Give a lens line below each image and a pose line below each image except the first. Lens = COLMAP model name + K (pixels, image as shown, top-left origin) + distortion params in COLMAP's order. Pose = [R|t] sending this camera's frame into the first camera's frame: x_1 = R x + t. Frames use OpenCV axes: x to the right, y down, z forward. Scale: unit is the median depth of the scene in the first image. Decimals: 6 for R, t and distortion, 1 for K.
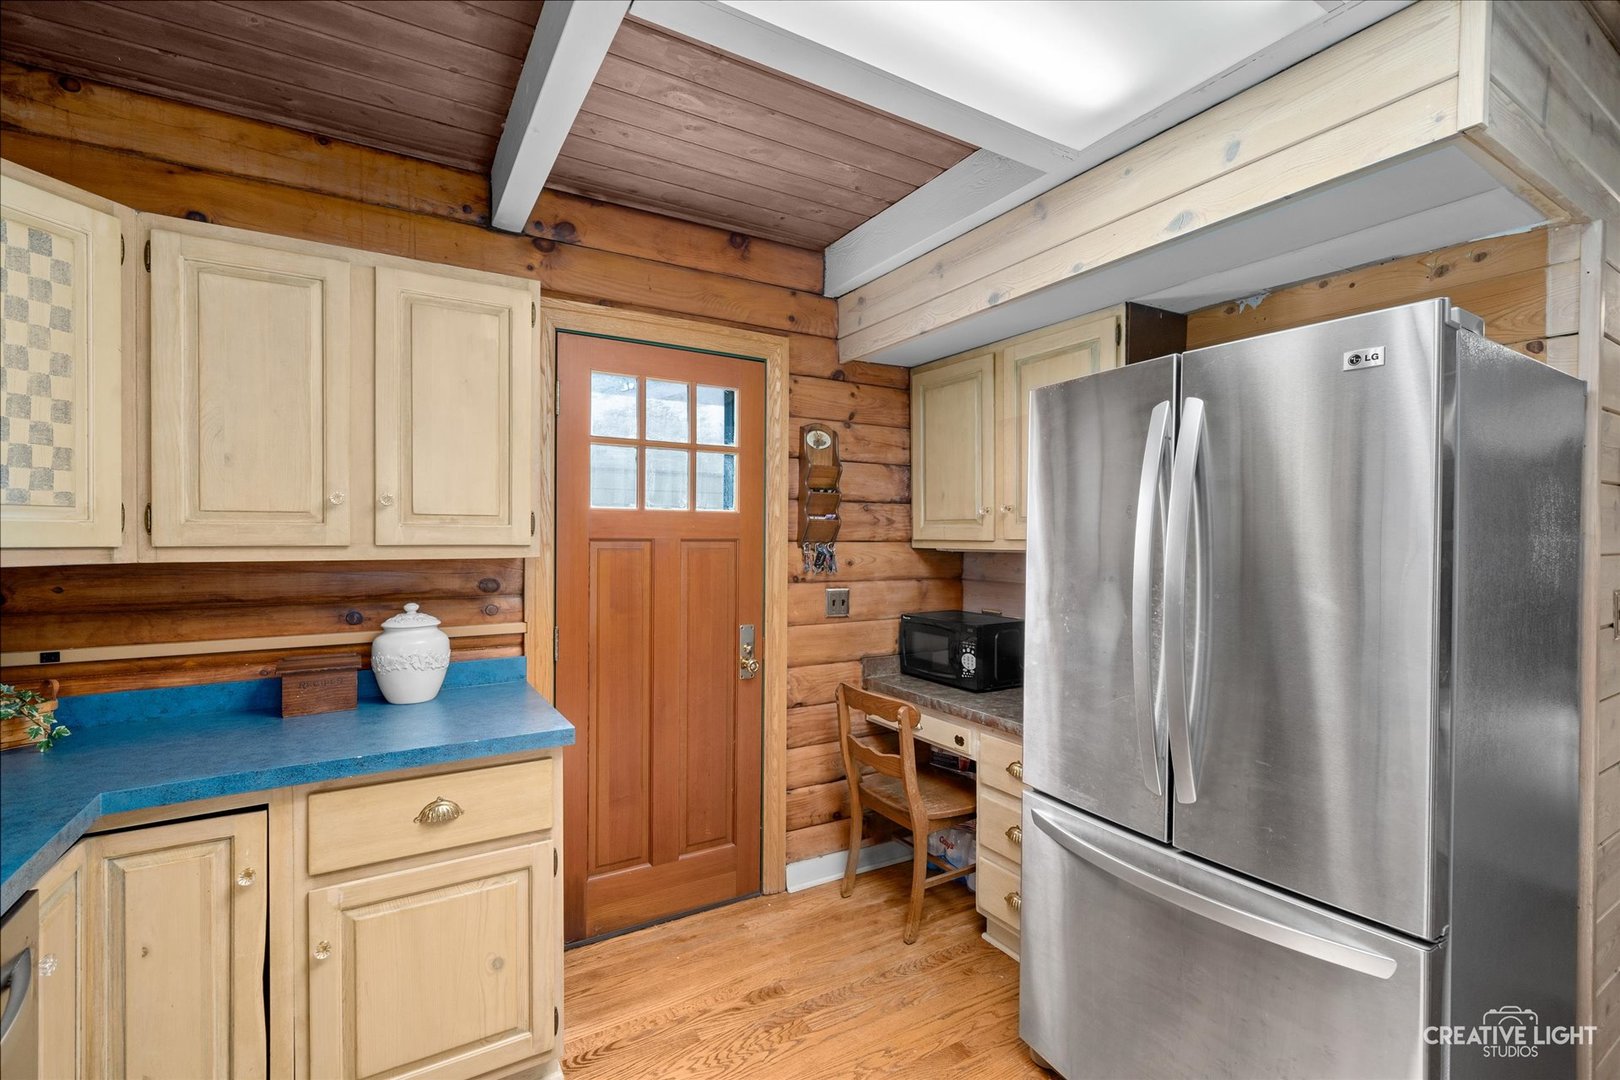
lens RADIAL K [[709.3, 0, 793.2], [0, 709.3, 541.0], [0, 0, 1]] dist [0.002248, -0.000439]
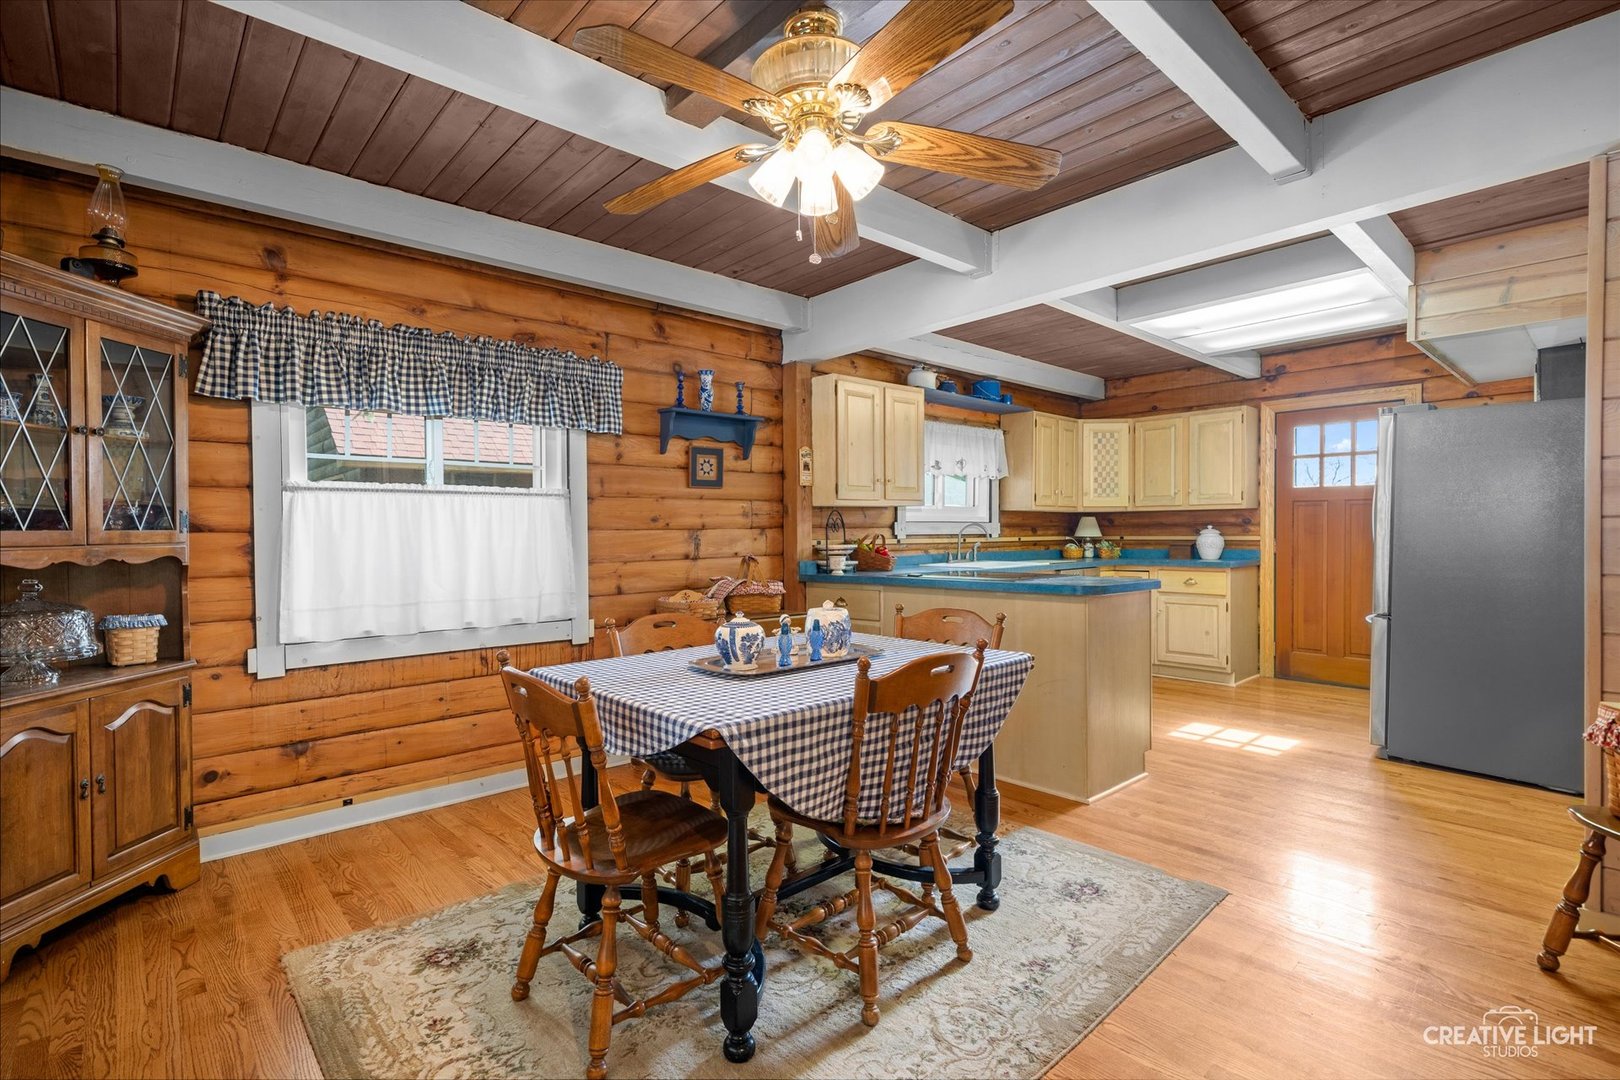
lens RADIAL K [[747.7, 0, 799.5], [0, 747.7, 537.1], [0, 0, 1]] dist [0.006372, 0.002092]
pose [[0.201136, 0.007622, -0.979534, 2.031579], [0.001477, 0.999966, 0.008085, 0.104107], [0.979562, -0.003073, 0.201118, -1.194302]]
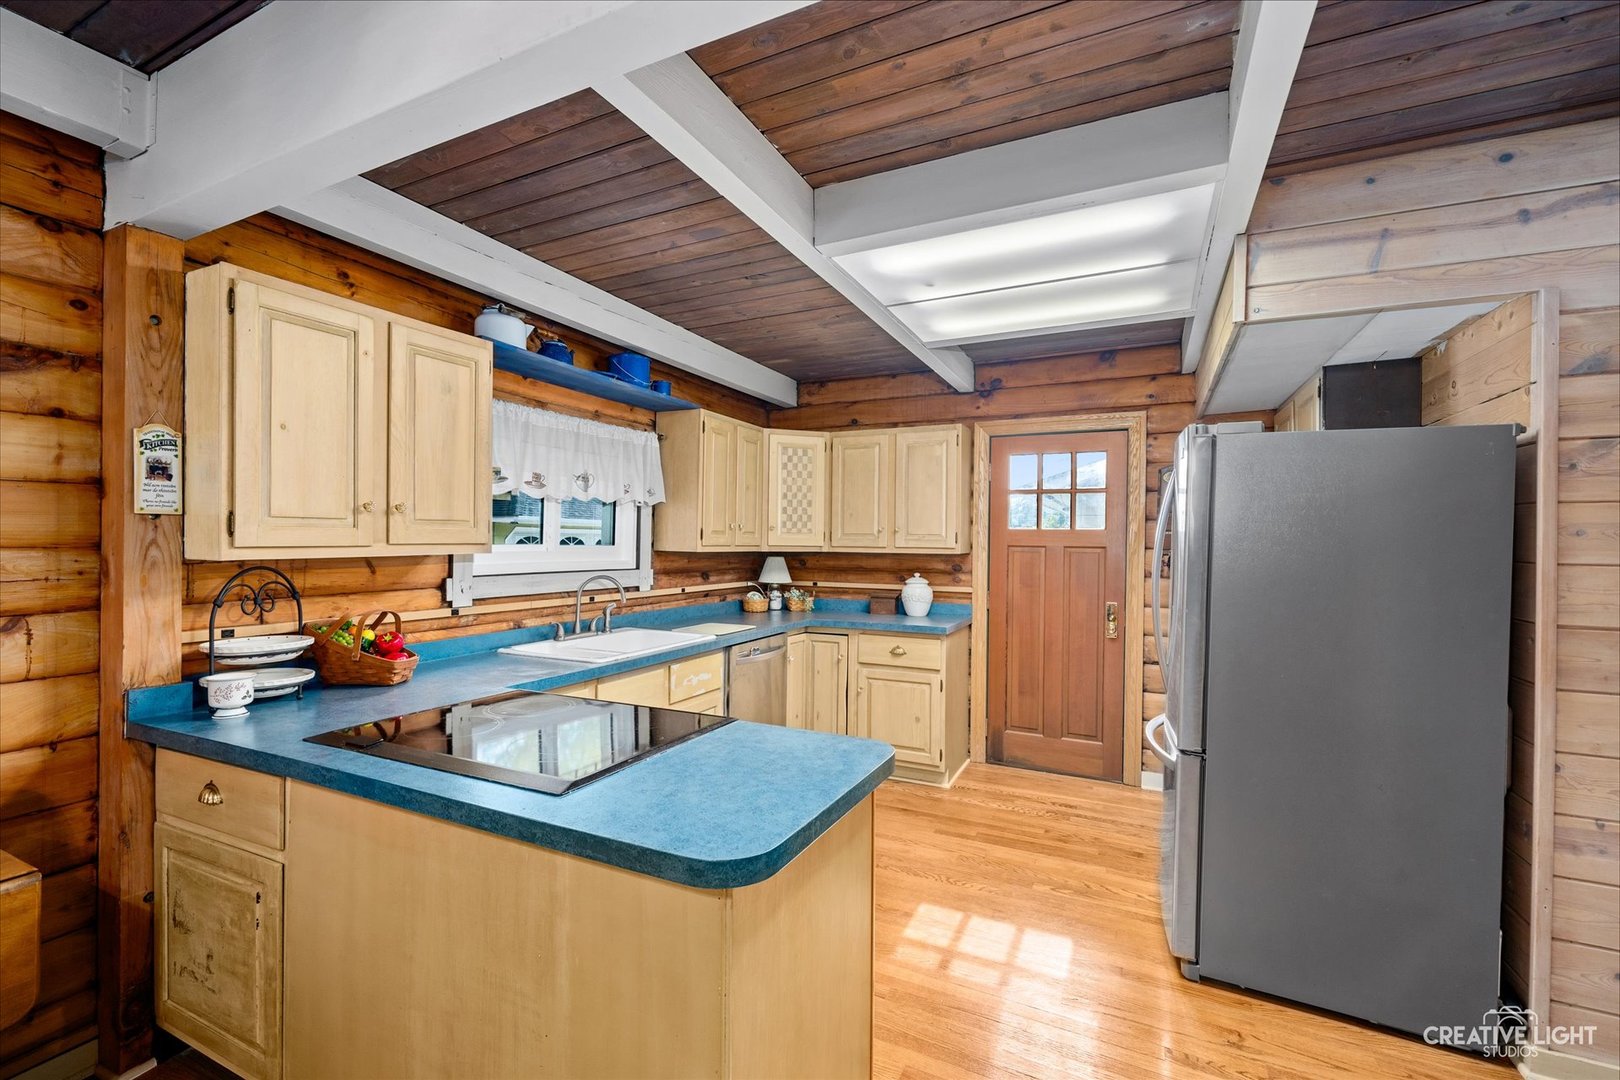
lens RADIAL K [[709.3, 0, 792.9], [0, 709.3, 547.0], [0, 0, 1]] dist [0.002248, -0.000439]
pose [[0.548854, 0.011249, -0.835843, 1.105543], [-0.013826, 0.999895, 0.004379, -0.000364], [0.835804, 0.009153, 0.548952, -0.560584]]
